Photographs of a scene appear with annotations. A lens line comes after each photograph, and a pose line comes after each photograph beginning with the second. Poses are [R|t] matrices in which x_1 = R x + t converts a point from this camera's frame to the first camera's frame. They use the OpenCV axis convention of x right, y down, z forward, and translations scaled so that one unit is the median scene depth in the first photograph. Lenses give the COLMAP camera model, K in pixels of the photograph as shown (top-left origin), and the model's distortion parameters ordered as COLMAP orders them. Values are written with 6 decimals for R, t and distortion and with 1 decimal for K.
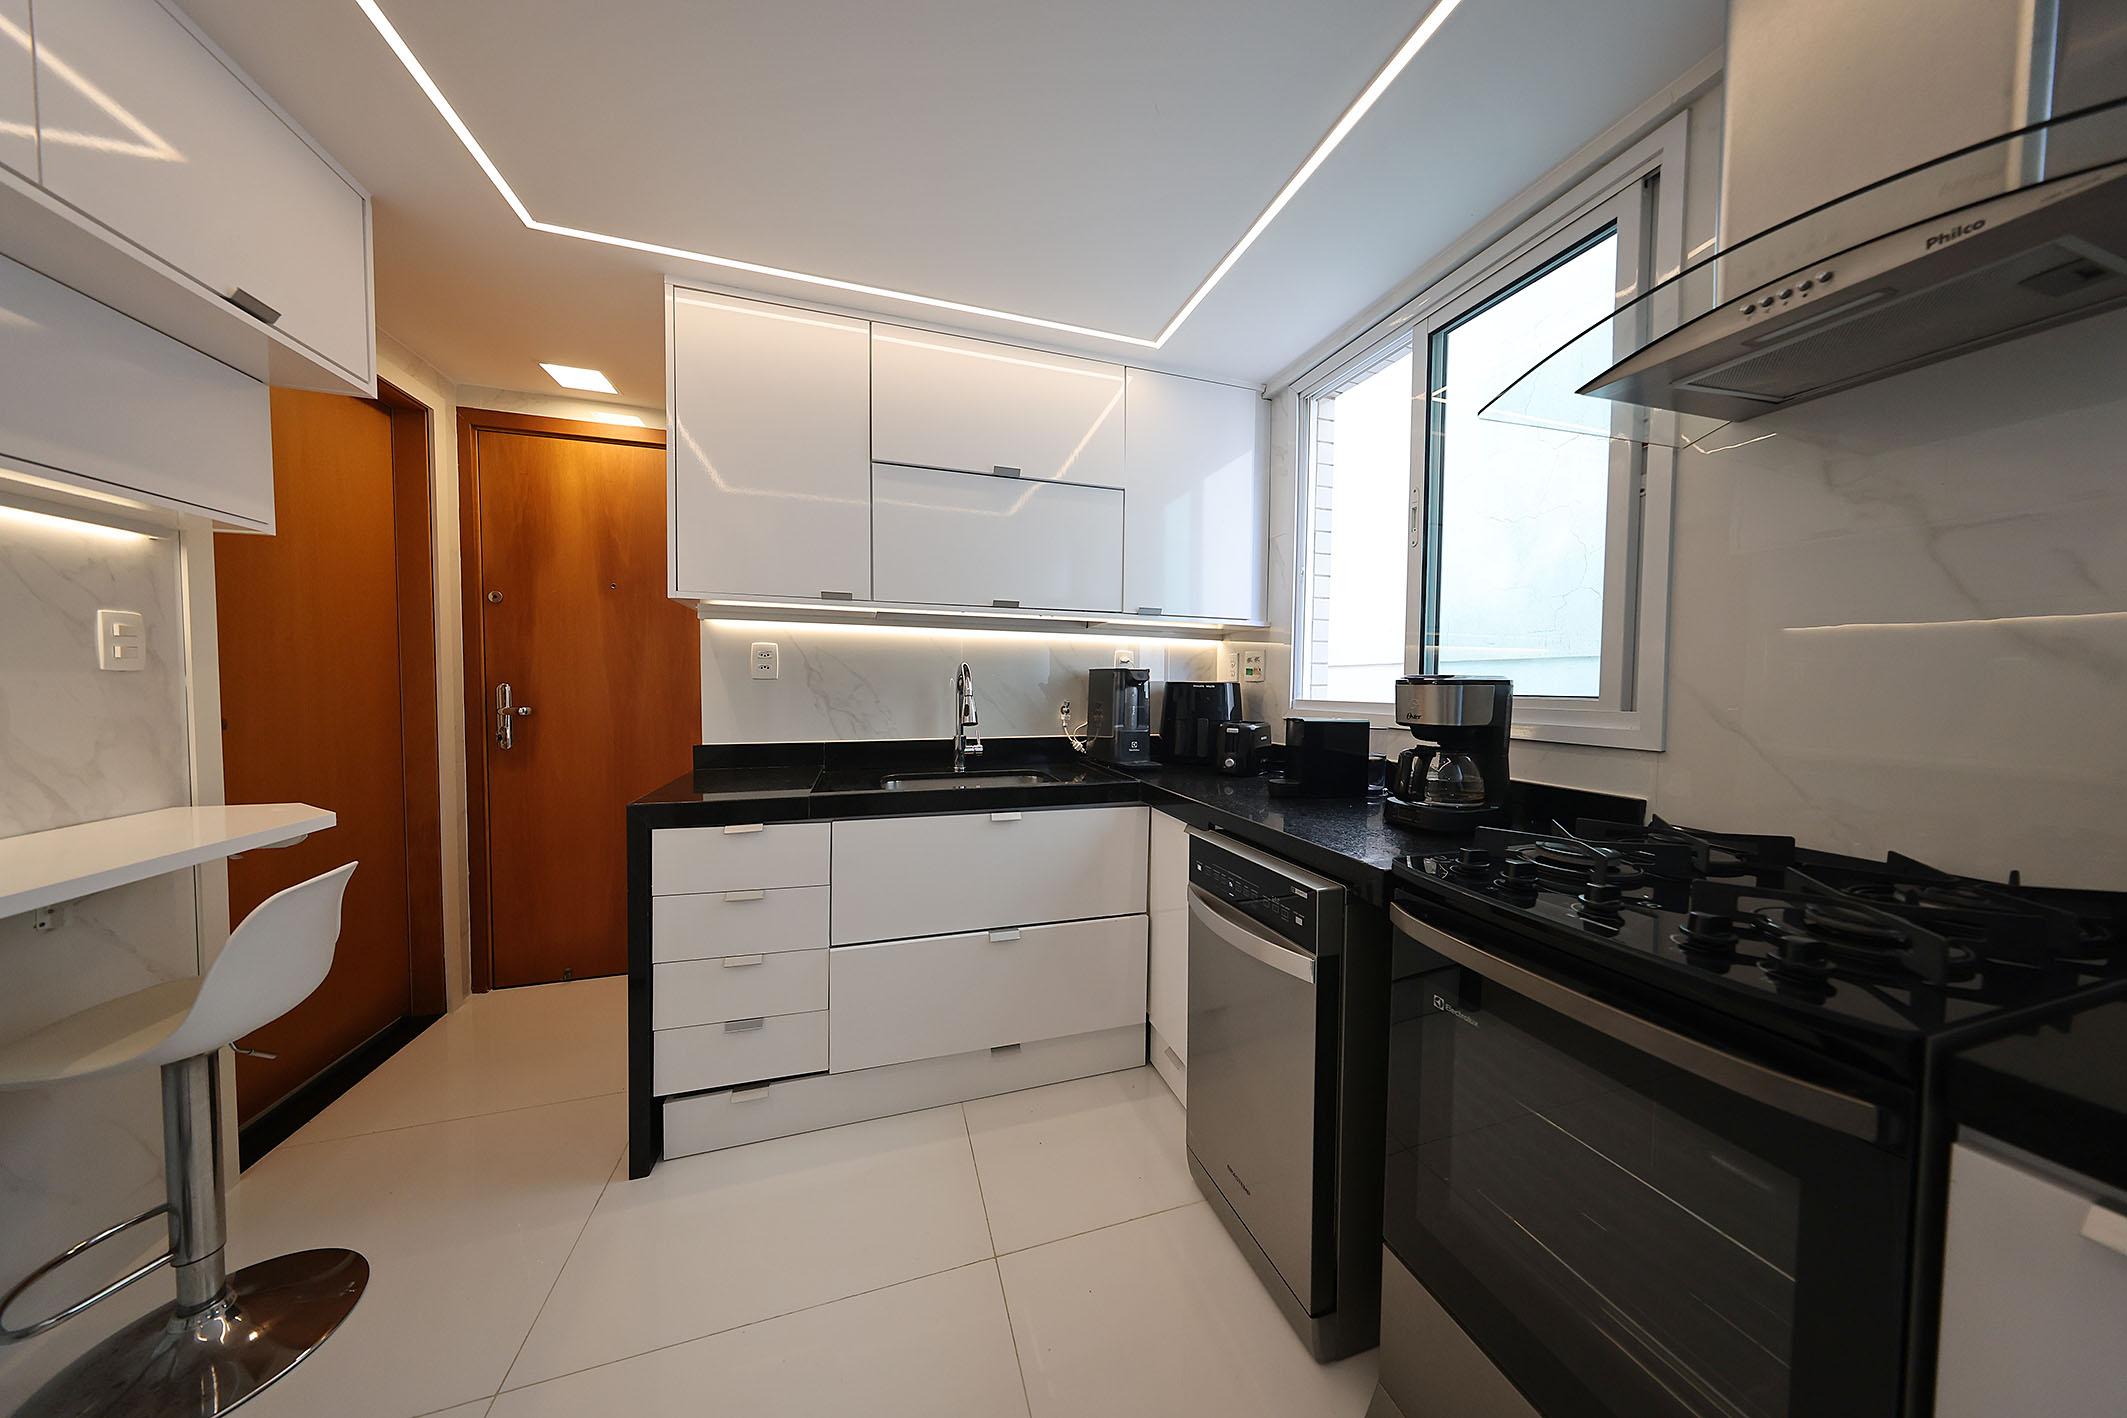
lens RADIAL K [[636.2, 0, 1065.9], [0, 636.2, 707.2], [0, 0, 1]] dist [0.016712, 0.000241]
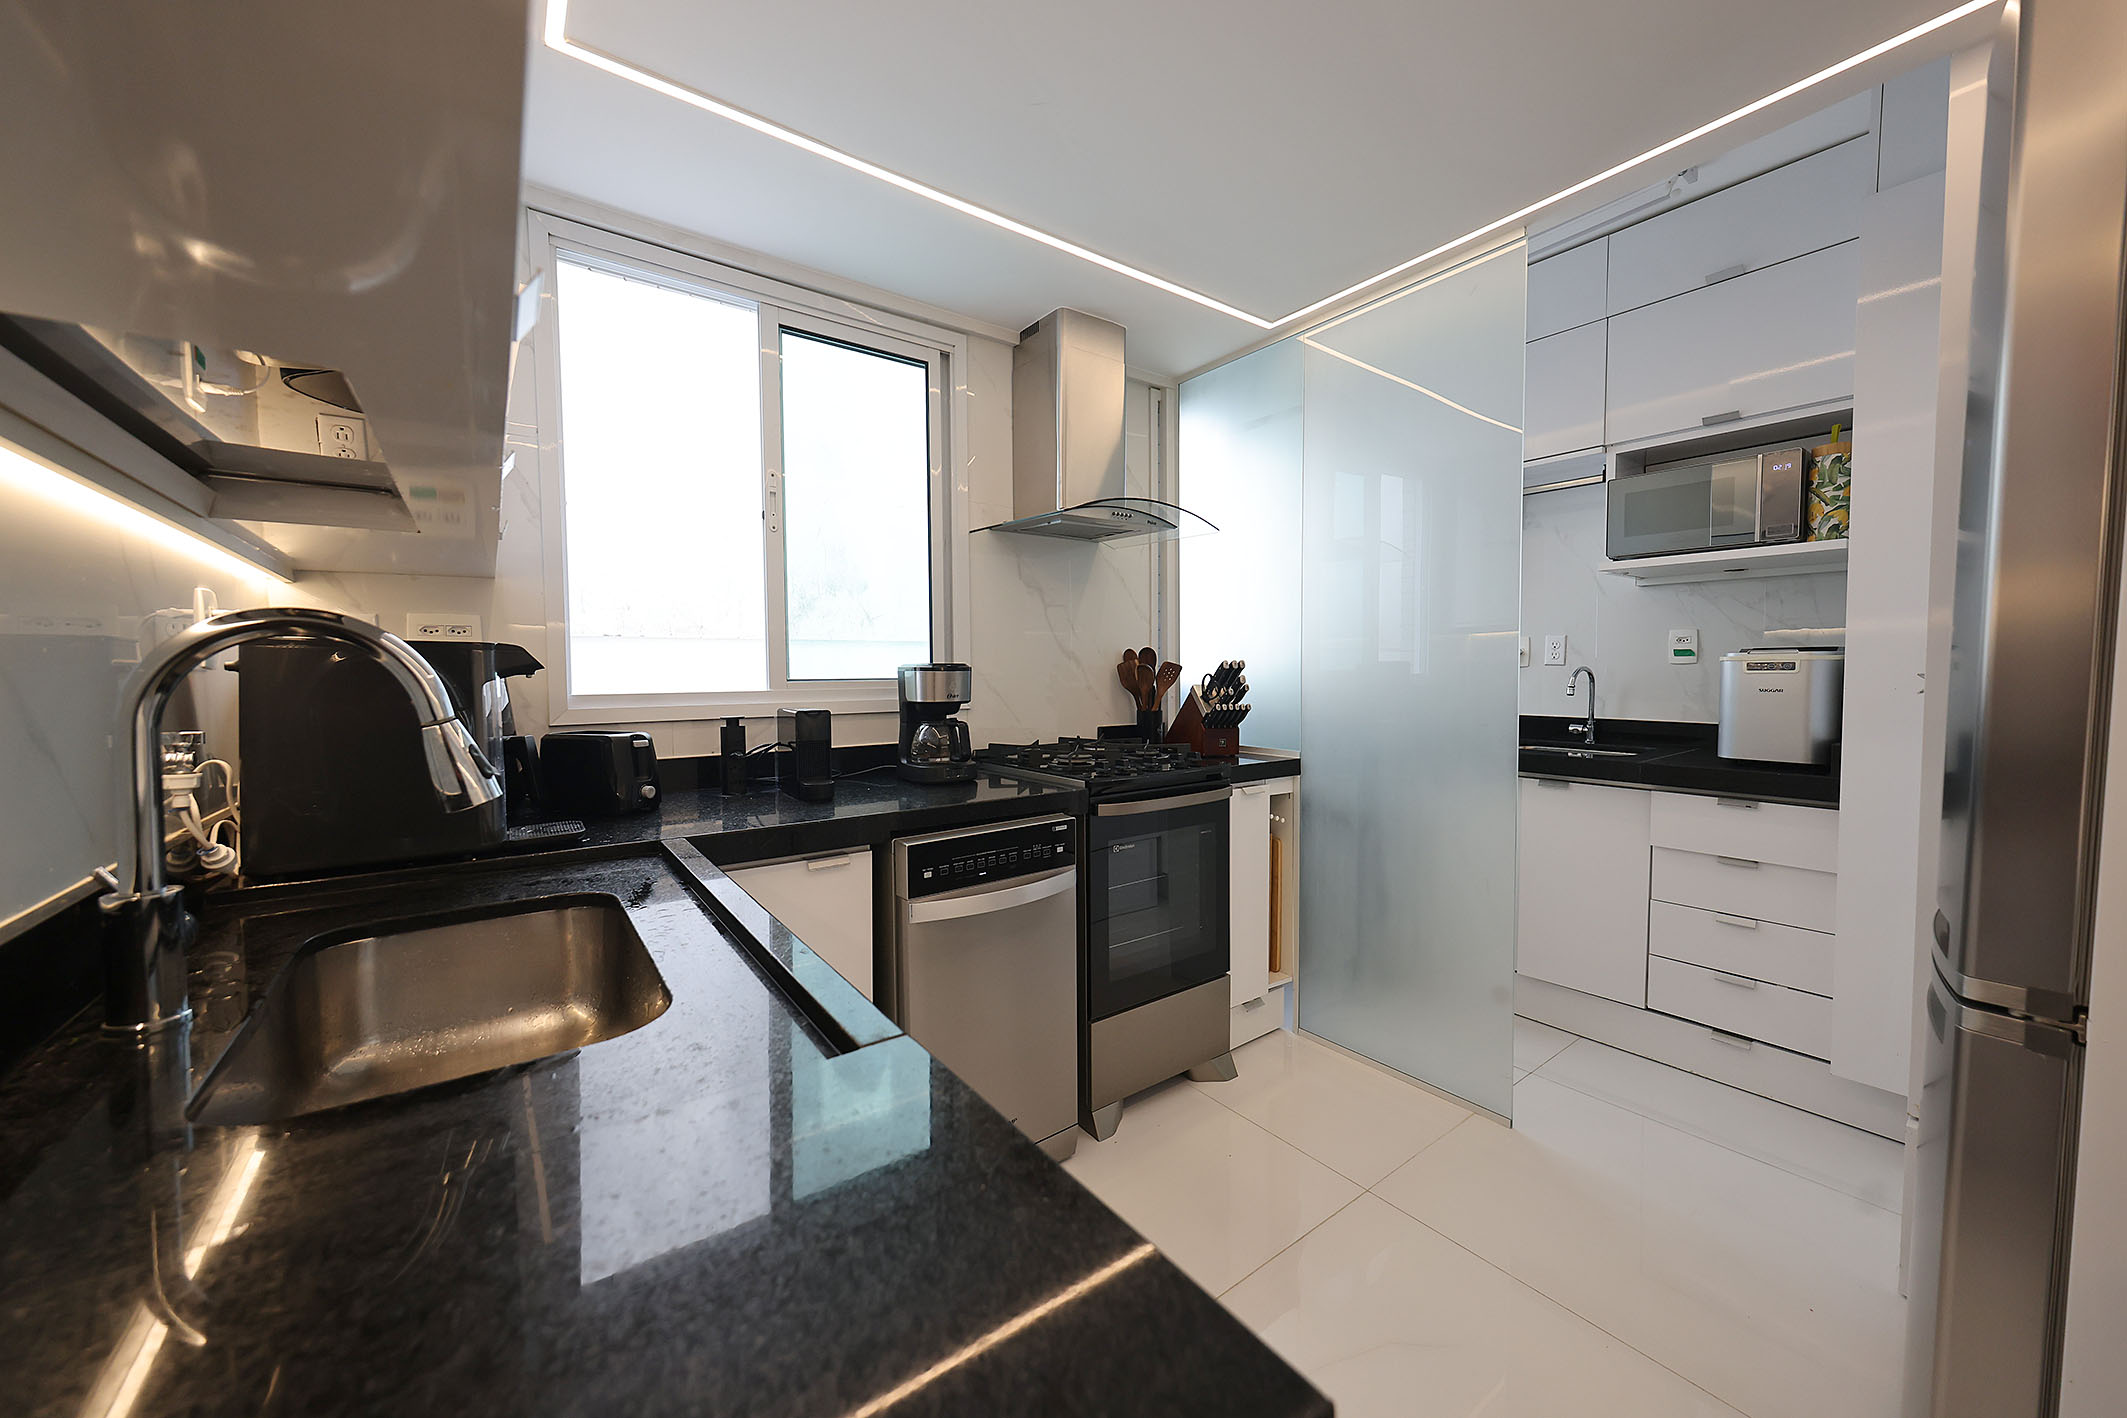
lens RADIAL K [[777.5, 0, 1062.2], [0, 777.5, 702.0], [0, 0, 1]] dist [0.021646, 0.000672]
pose [[-0.319636, -0.047785, 0.946335, -0.872178], [0.043949, 0.996905, 0.065182, -0.055105], [-0.946521, 0.062425, -0.316547, 1.138994]]
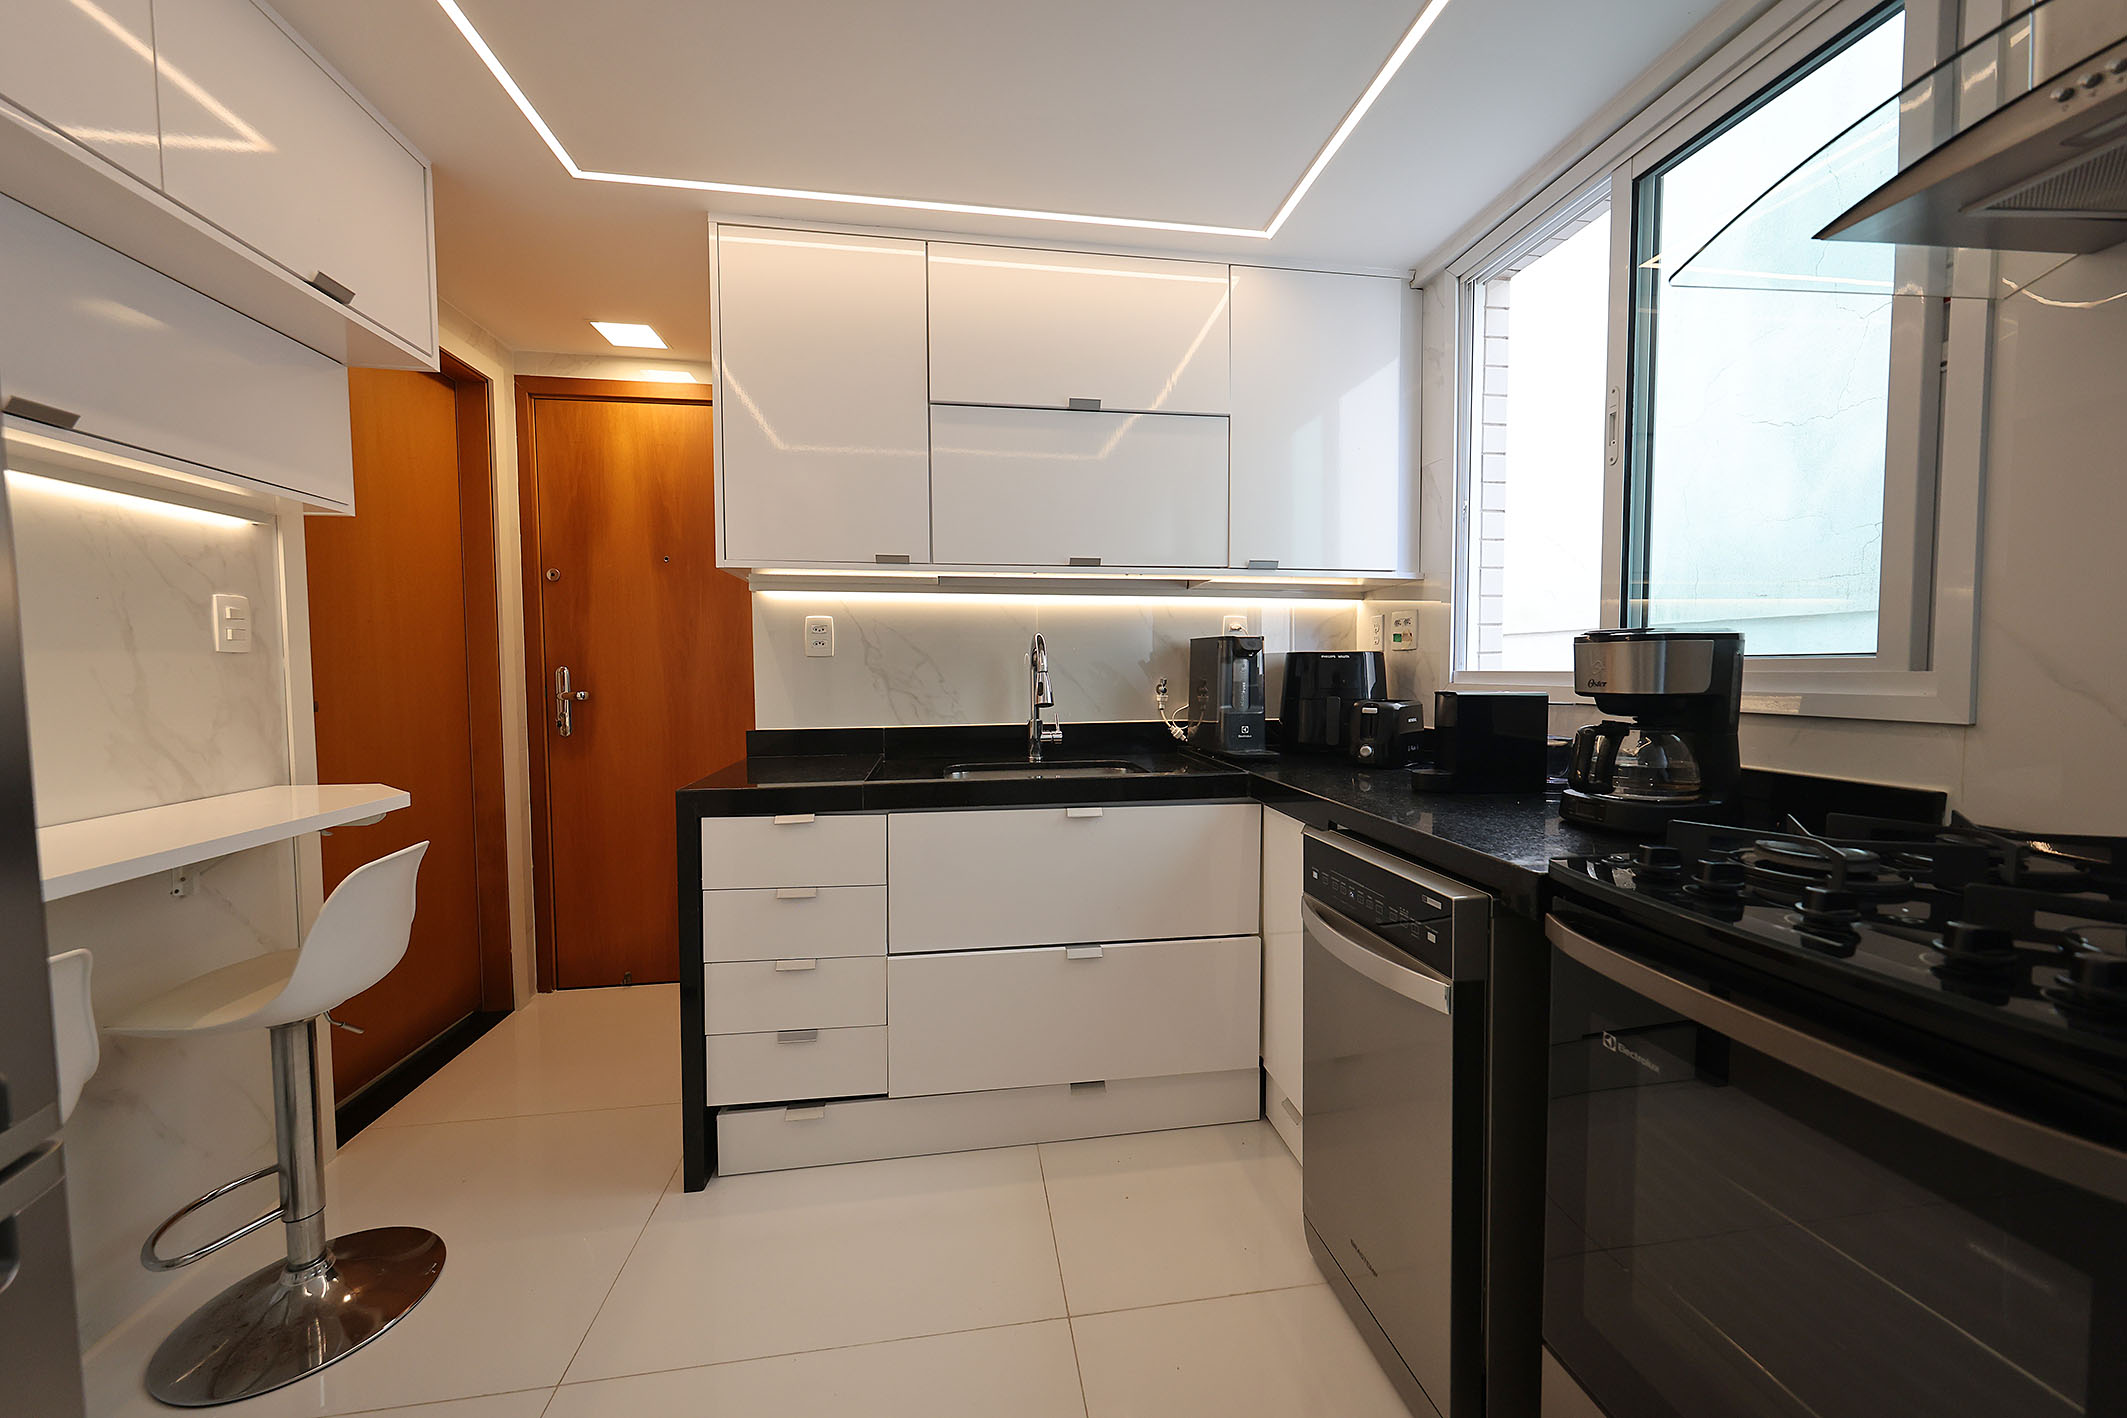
lens RADIAL K [[777.5, 0, 1062.1], [0, 777.5, 702.8], [0, 0, 1]] dist [0.021646, 0.000672]
pose [[0.987703, -0.007133, -0.156180, 0.047000], [0.008398, 0.999937, 0.007438, 0.021943], [0.156117, -0.008658, 0.987701, -0.032478]]
